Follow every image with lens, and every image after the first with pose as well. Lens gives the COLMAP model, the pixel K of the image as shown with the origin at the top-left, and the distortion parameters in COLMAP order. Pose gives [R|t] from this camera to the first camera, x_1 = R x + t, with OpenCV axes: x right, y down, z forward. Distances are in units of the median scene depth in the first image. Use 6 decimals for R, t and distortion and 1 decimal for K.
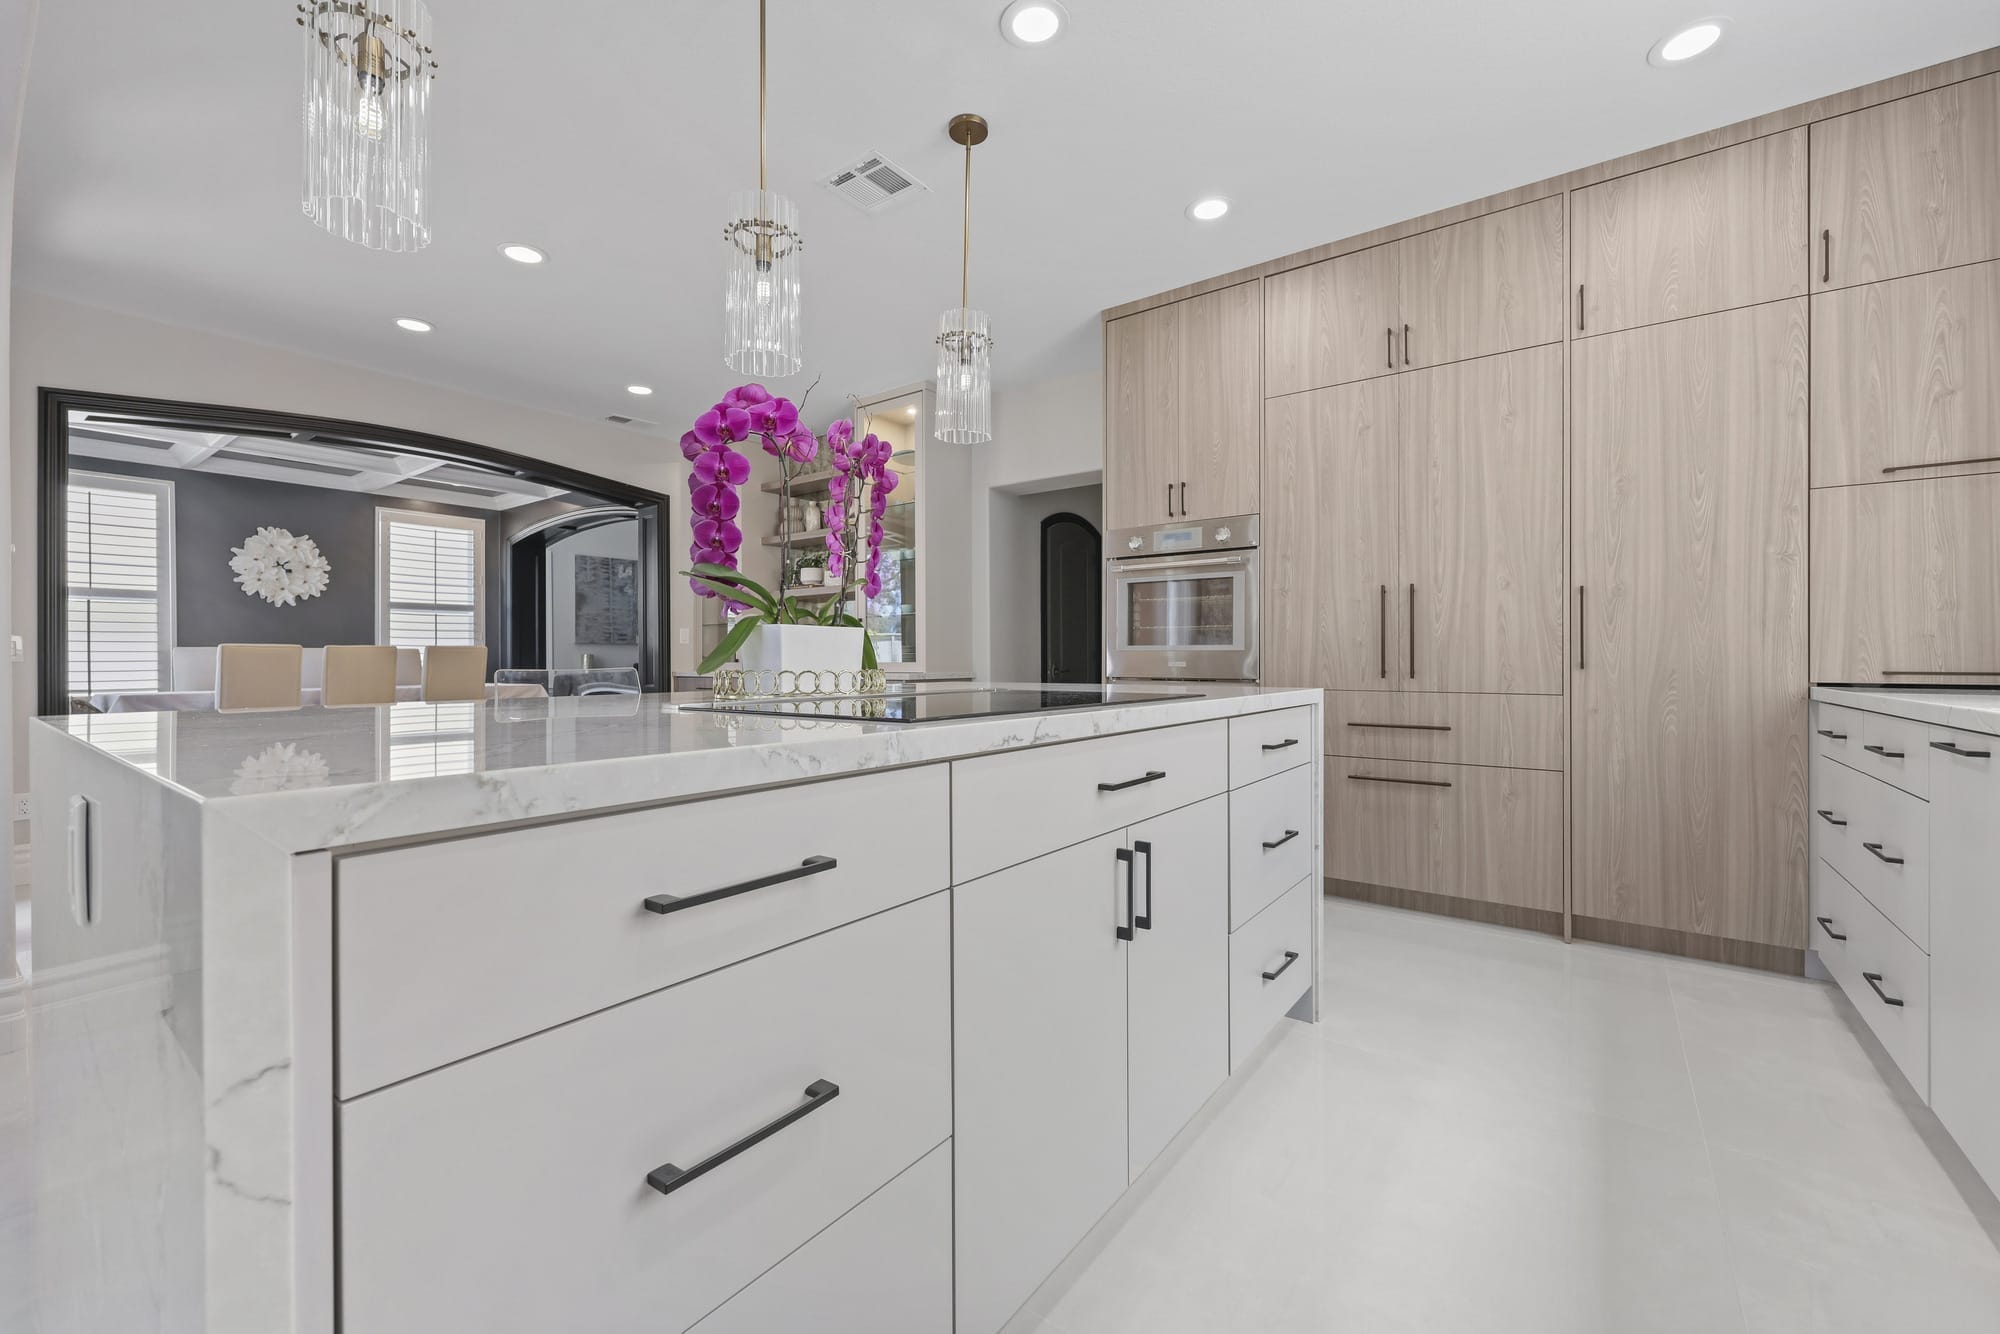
lens RADIAL K [[801.9, 0, 1000.8], [0, 801.9, 656.9], [0, 0, 1]] dist [0.000933, -0.000274]
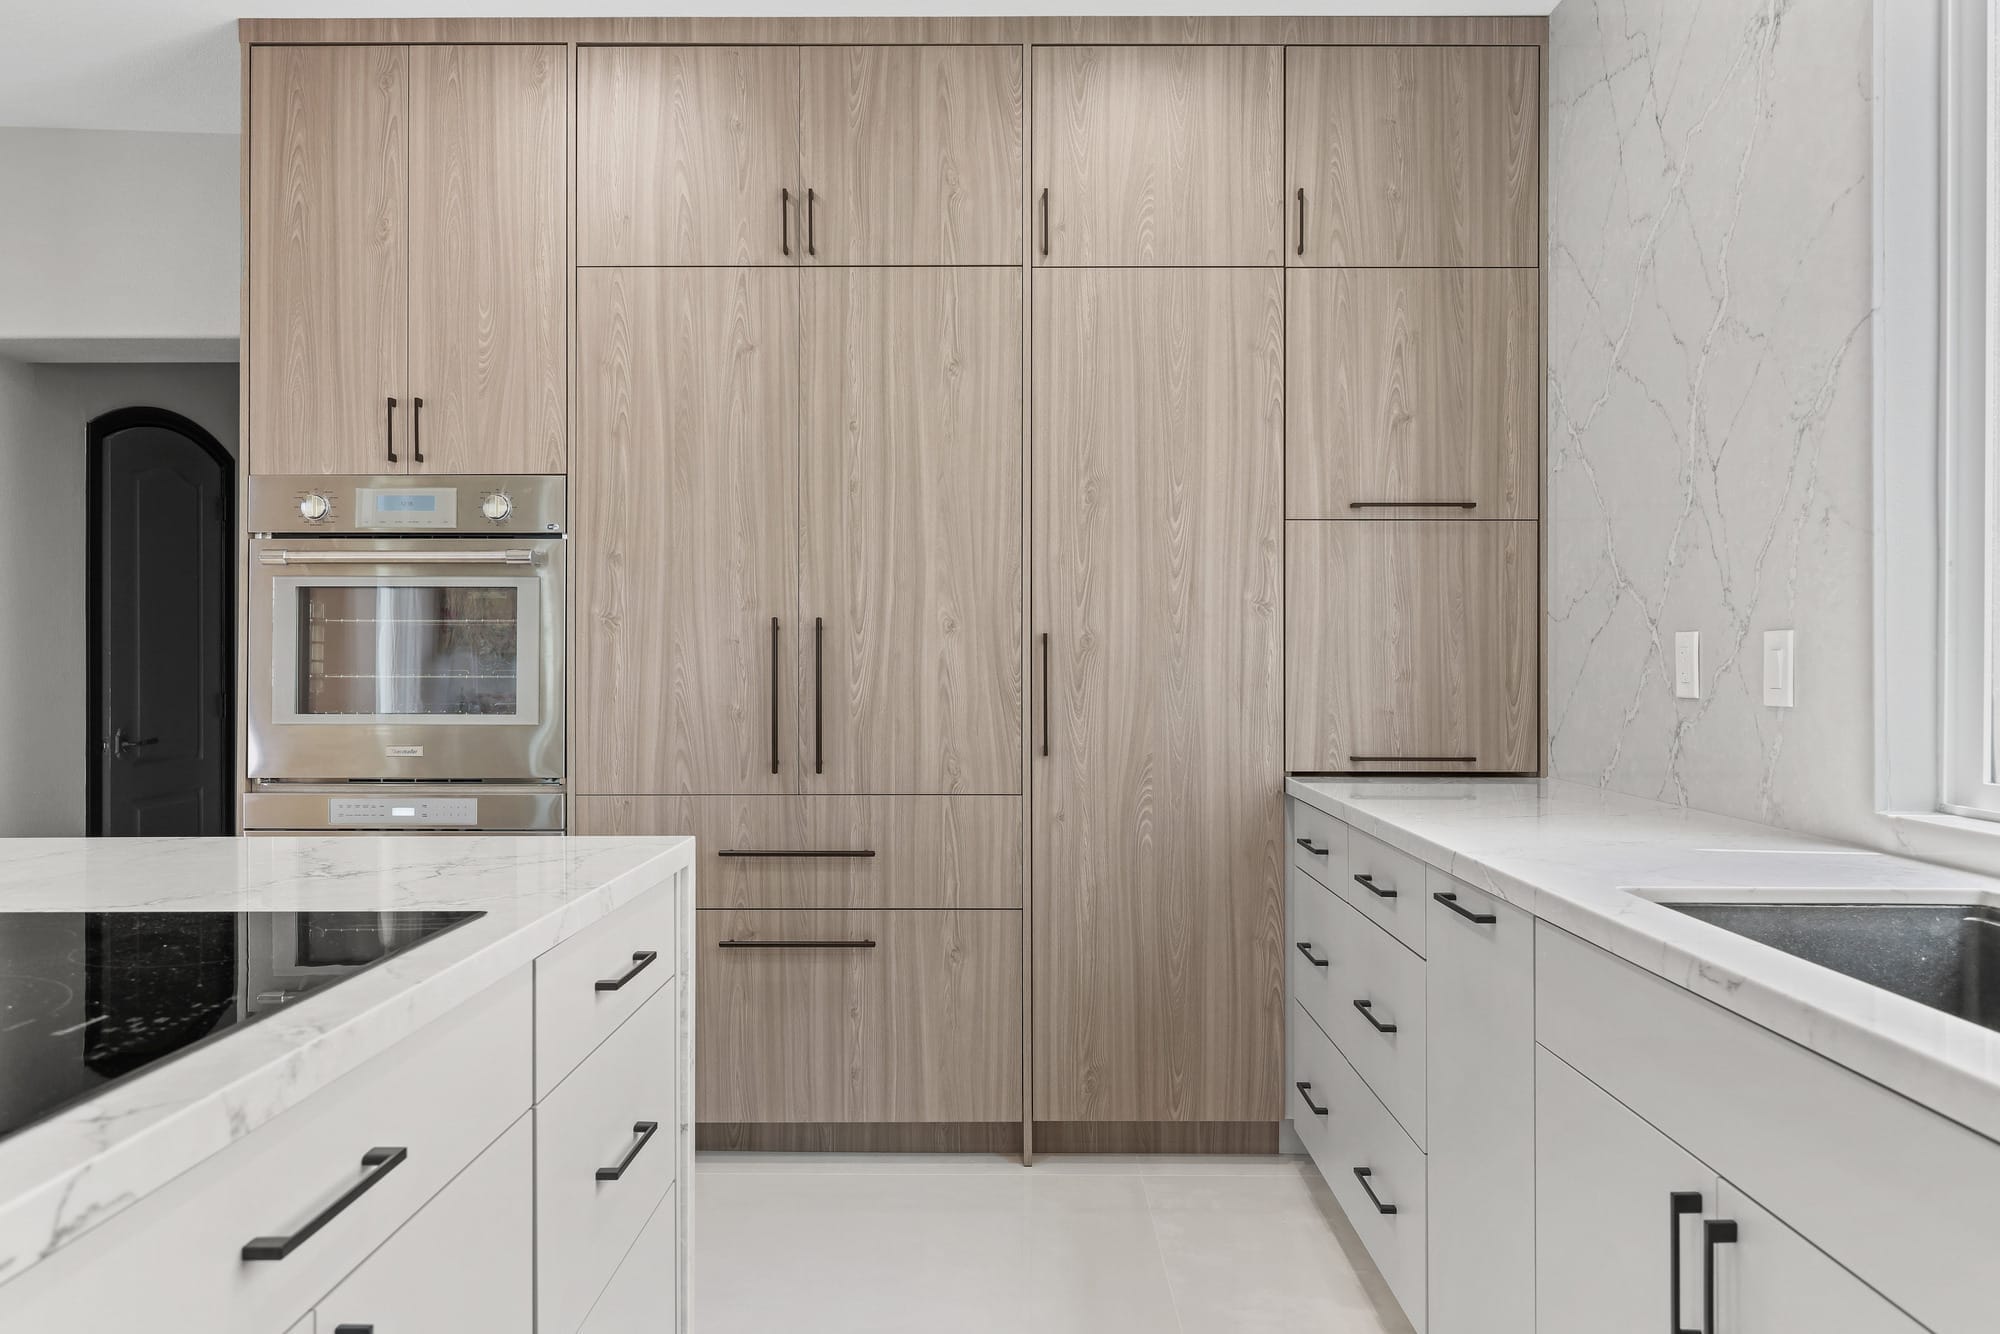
lens RADIAL K [[1364.1, 0, 1007.9], [0, 1364.1, 651.8], [0, 0, 1]] dist [0.004748, 0.002070]
pose [[0.804223, 0.003510, 0.594317, 0.015719], [-0.000815, 0.999988, -0.004802, -0.067556], [-0.594327, 0.003378, 0.804217, 0.094456]]
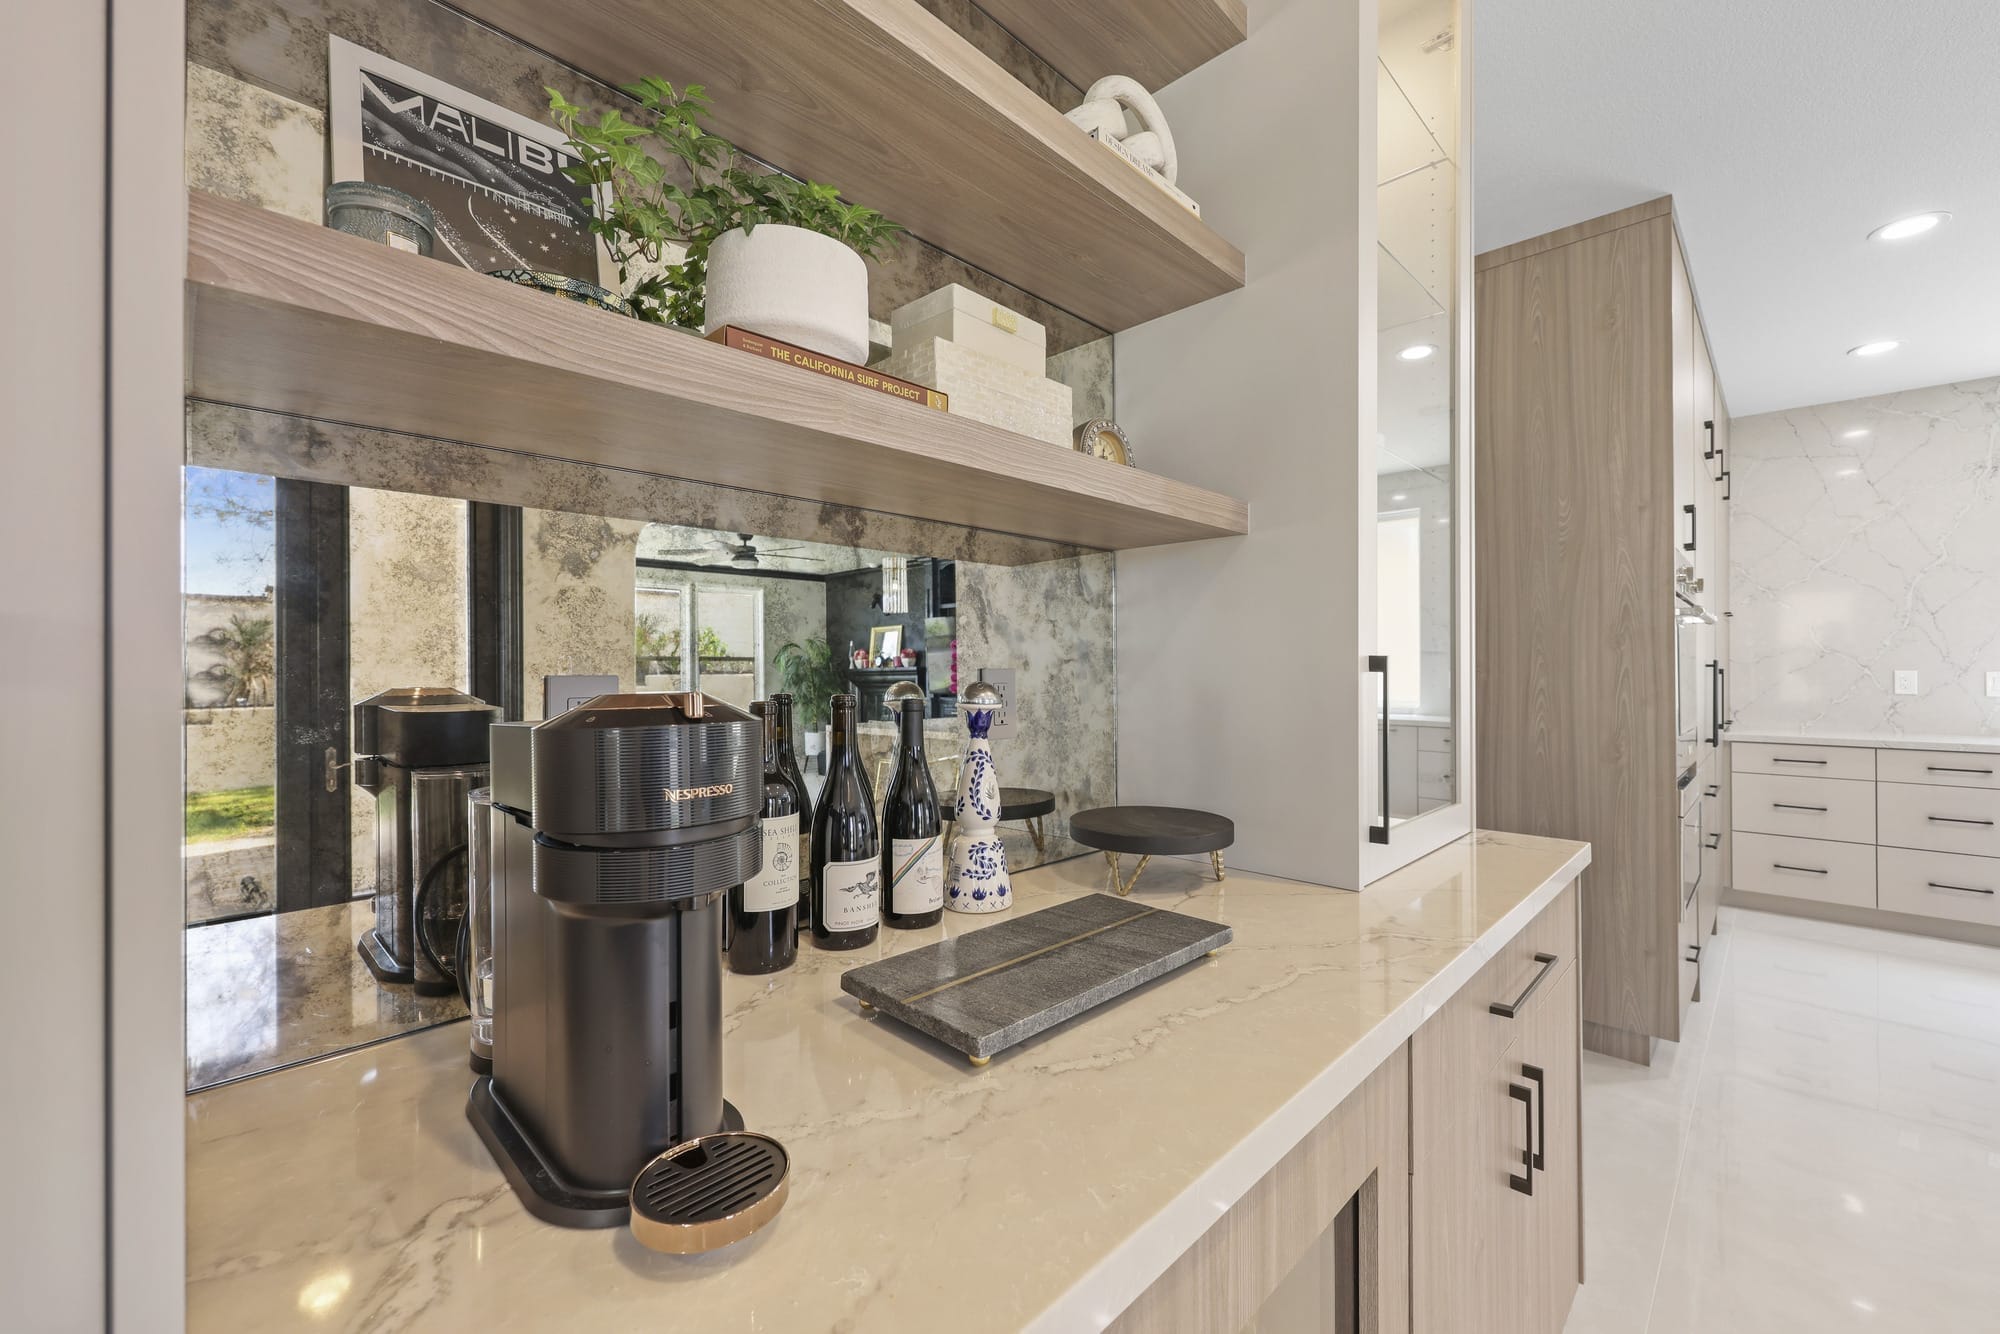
lens RADIAL K [[801.9, 0, 998.1], [0, 801.9, 666.8], [0, 0, 1]] dist [0.000933, -0.000274]
pose [[0.137576, 0.003616, 0.990485, -0.805079], [-0.001592, 0.999993, -0.003430, -0.085246], [-0.990490, -0.001105, 0.137581, 2.042577]]
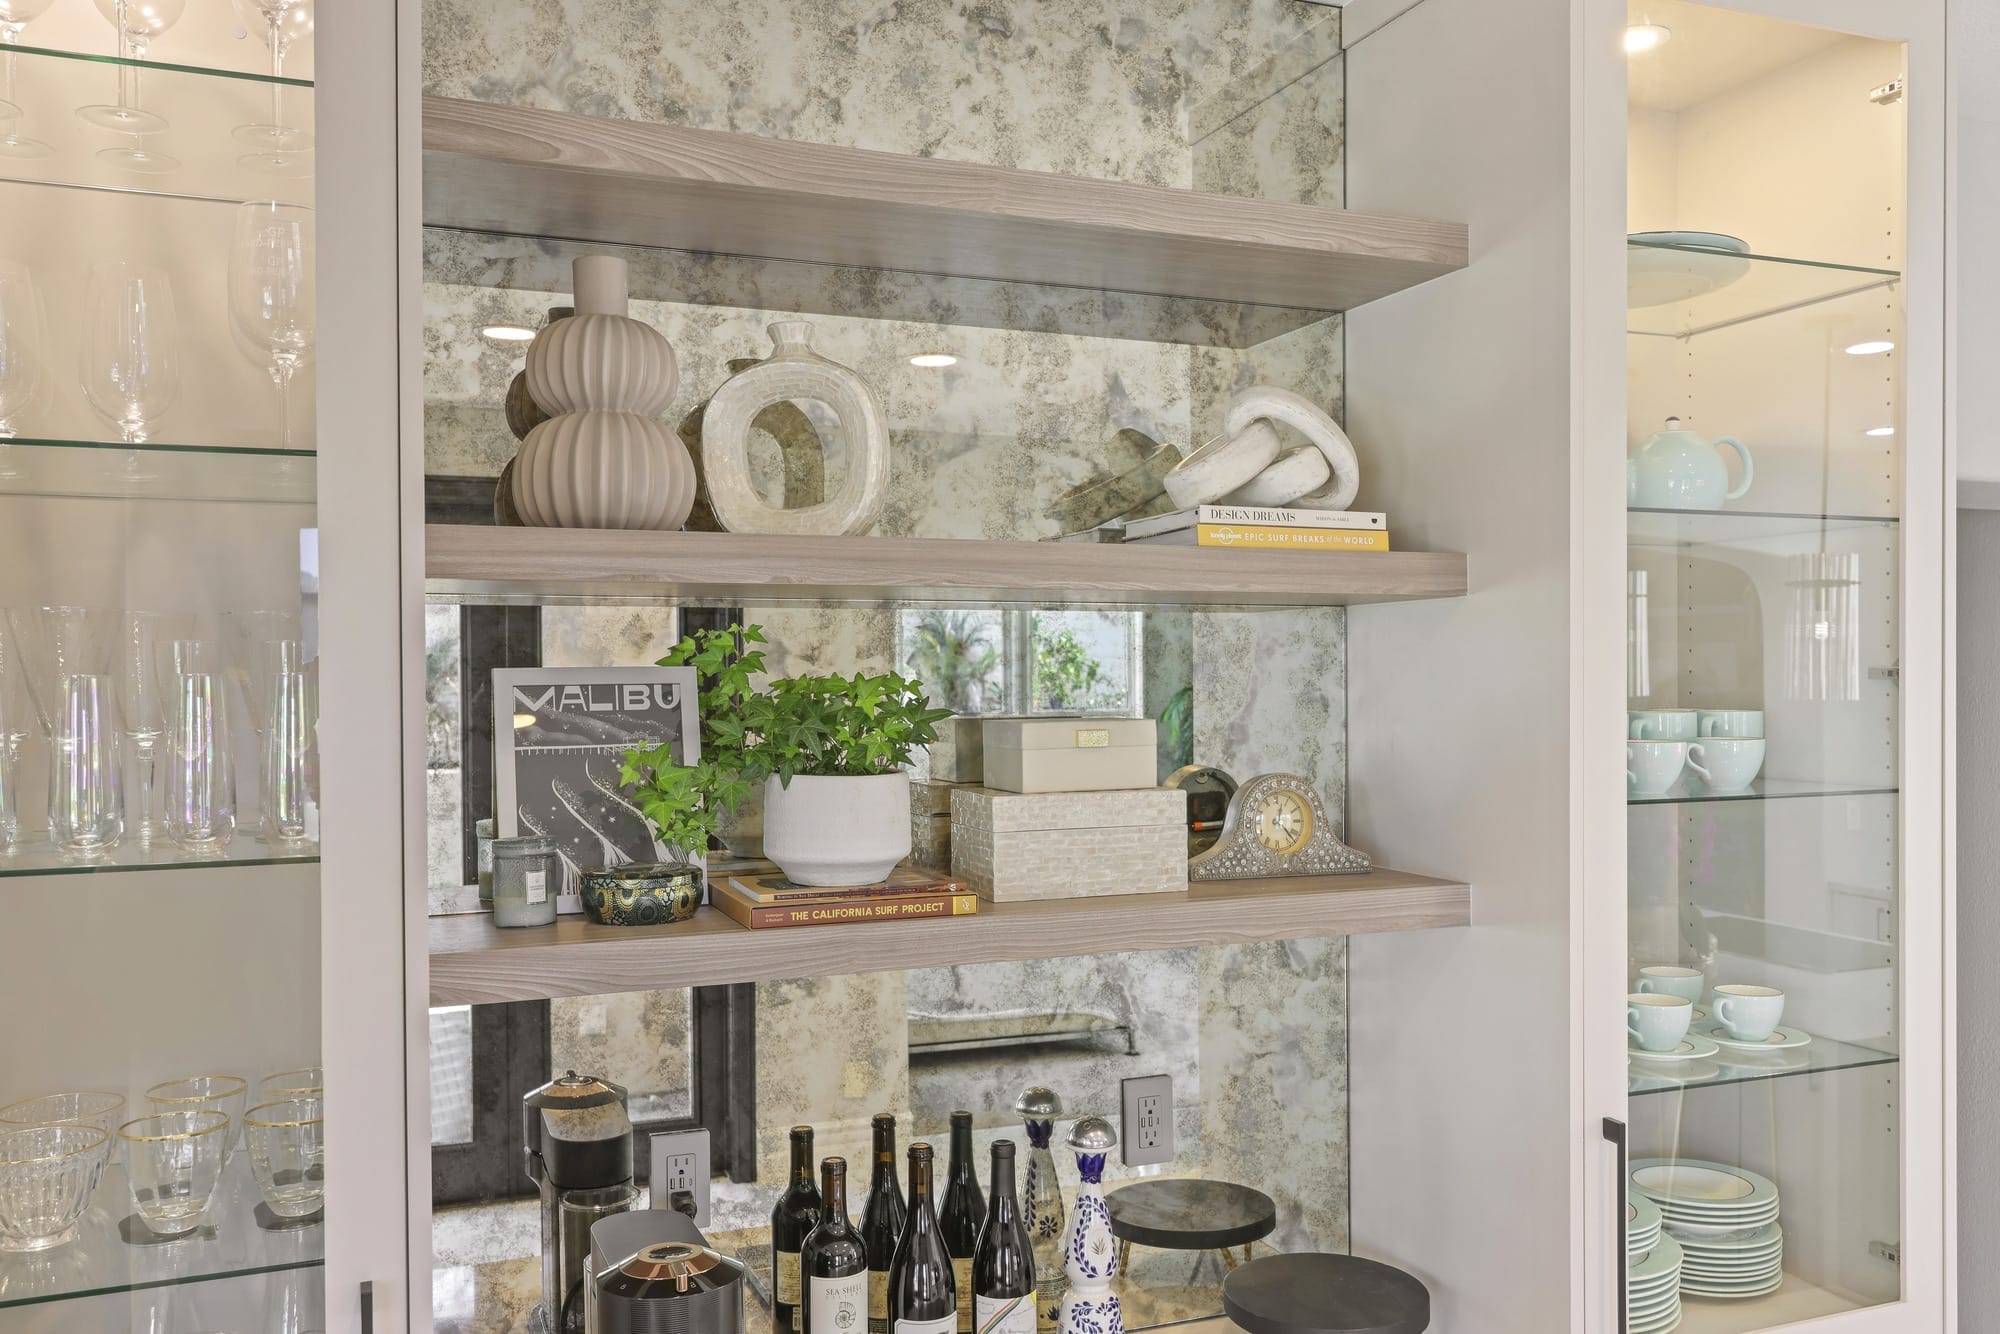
lens RADIAL K [[1616.3, 0, 998.1], [0, 1616.3, 691.5], [0, 0, 1]] dist [0.007876, -0.006211]
pose [[0.525758, -0.009775, 0.850578, -1.042627], [0.004261, 0.999952, 0.008857, -0.279026], [-0.850623, -0.001032, 0.525775, 1.758577]]
